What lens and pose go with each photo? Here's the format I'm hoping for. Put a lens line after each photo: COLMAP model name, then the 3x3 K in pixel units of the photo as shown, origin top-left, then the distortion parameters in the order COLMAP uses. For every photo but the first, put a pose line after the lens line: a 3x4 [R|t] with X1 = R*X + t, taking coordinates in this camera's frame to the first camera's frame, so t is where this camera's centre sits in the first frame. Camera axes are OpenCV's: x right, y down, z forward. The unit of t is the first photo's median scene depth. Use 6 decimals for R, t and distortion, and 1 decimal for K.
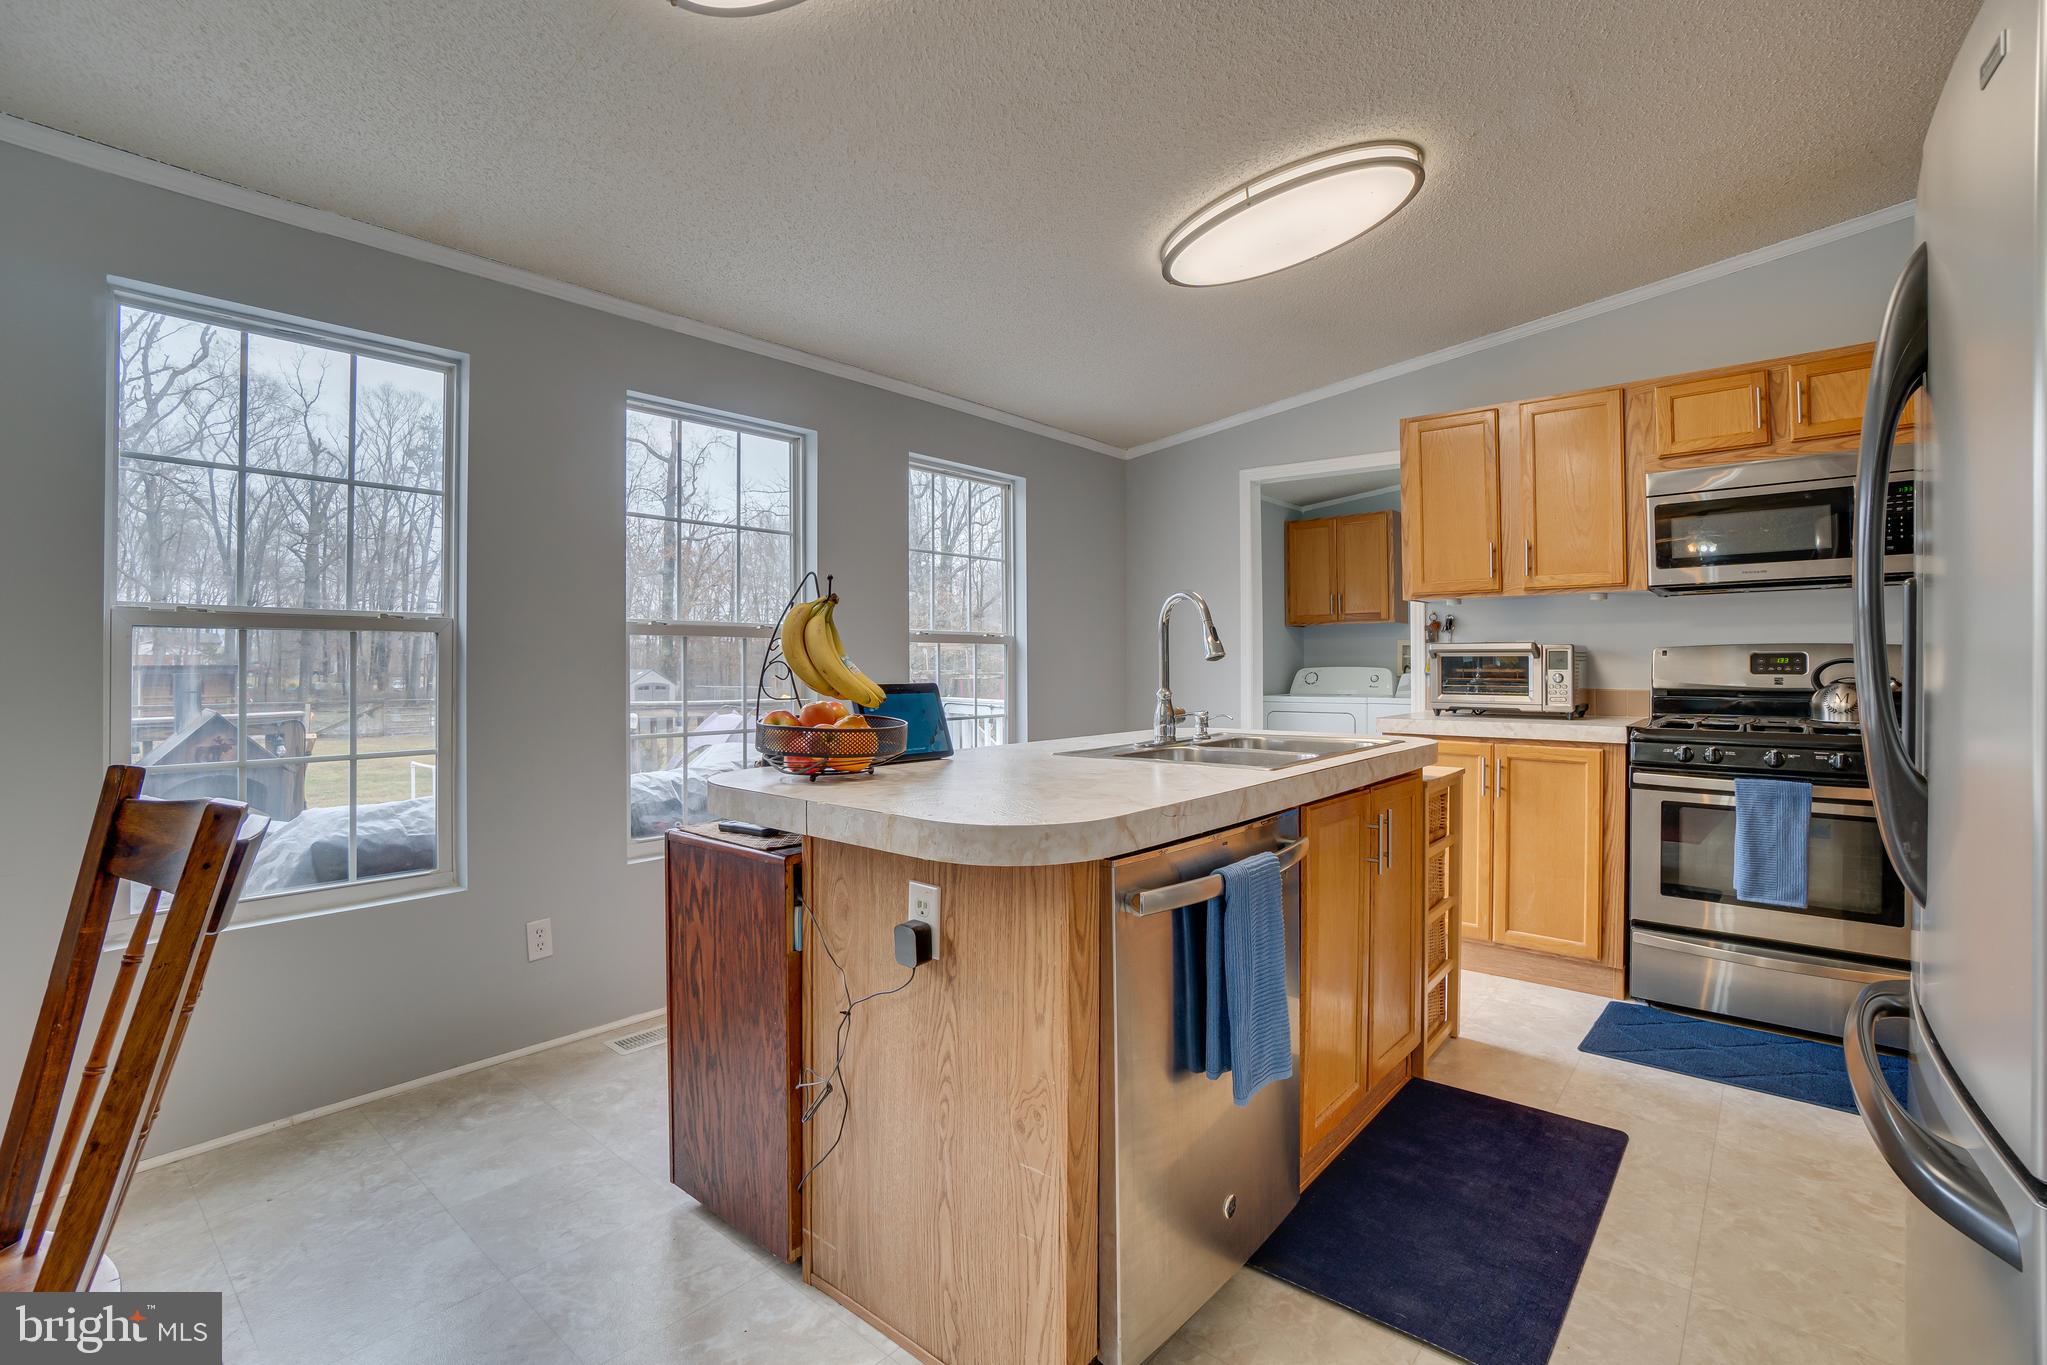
lens RADIAL K [[922.6, 0, 1017.1], [0, 922.6, 656.8], [0, 0, 1]] dist [-0.044213, 0.000827]
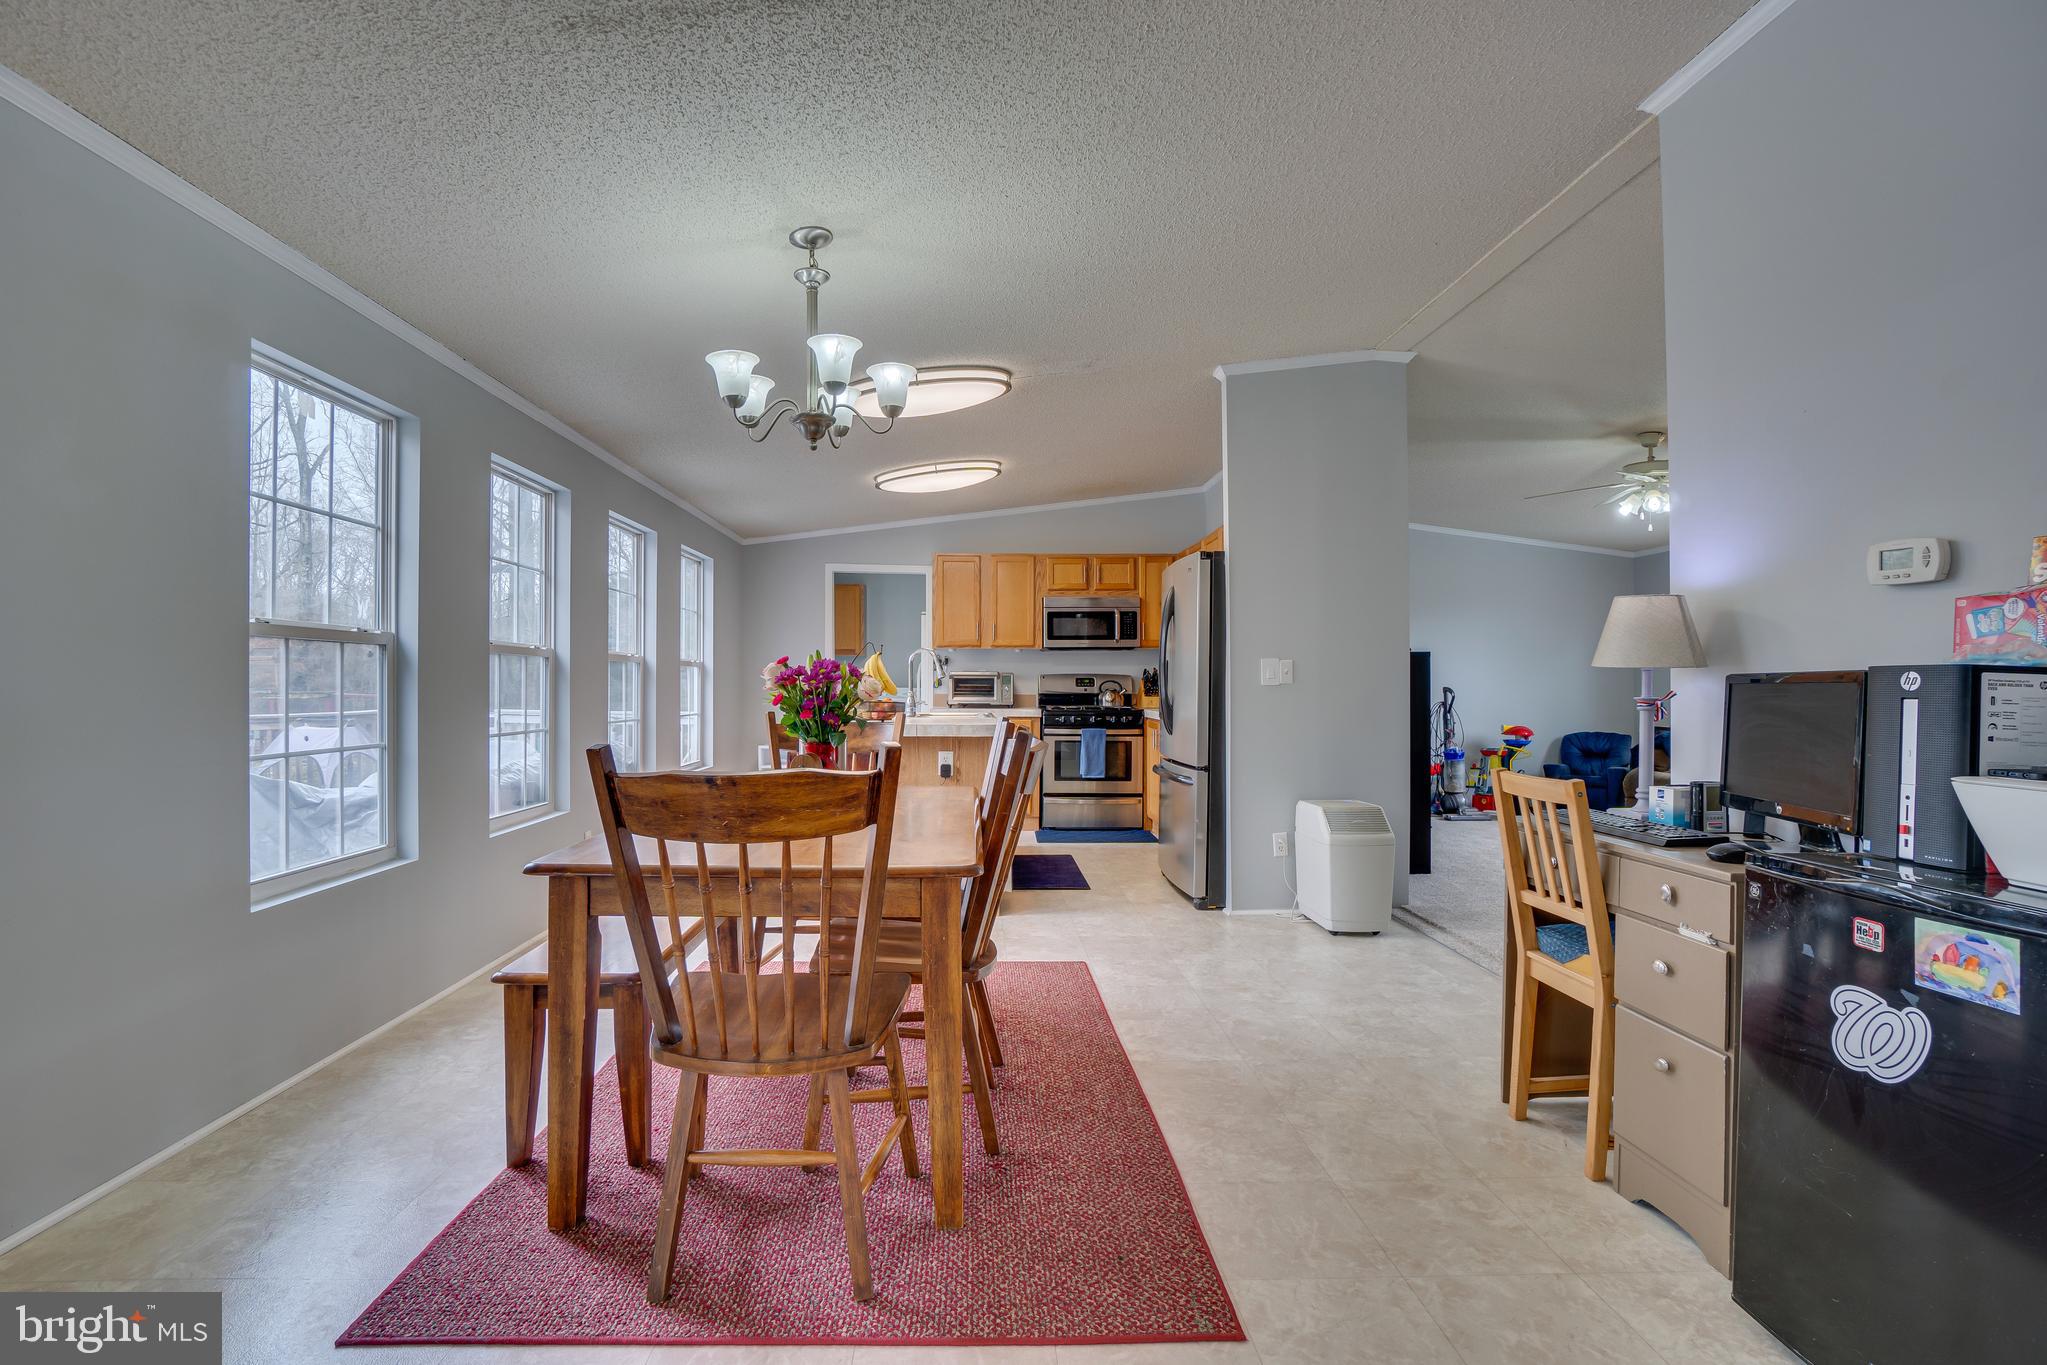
lens RADIAL K [[931.6, 0, 985.7], [0, 931.6, 684.2], [0, 0, 1]] dist [-0.035870, 0.000458]
pose [[0.748625, 0.004381, 0.662979, -0.973626], [-0.008565, 0.999959, 0.003063, 0.007417], [-0.662938, -0.007972, 0.748632, -0.659010]]
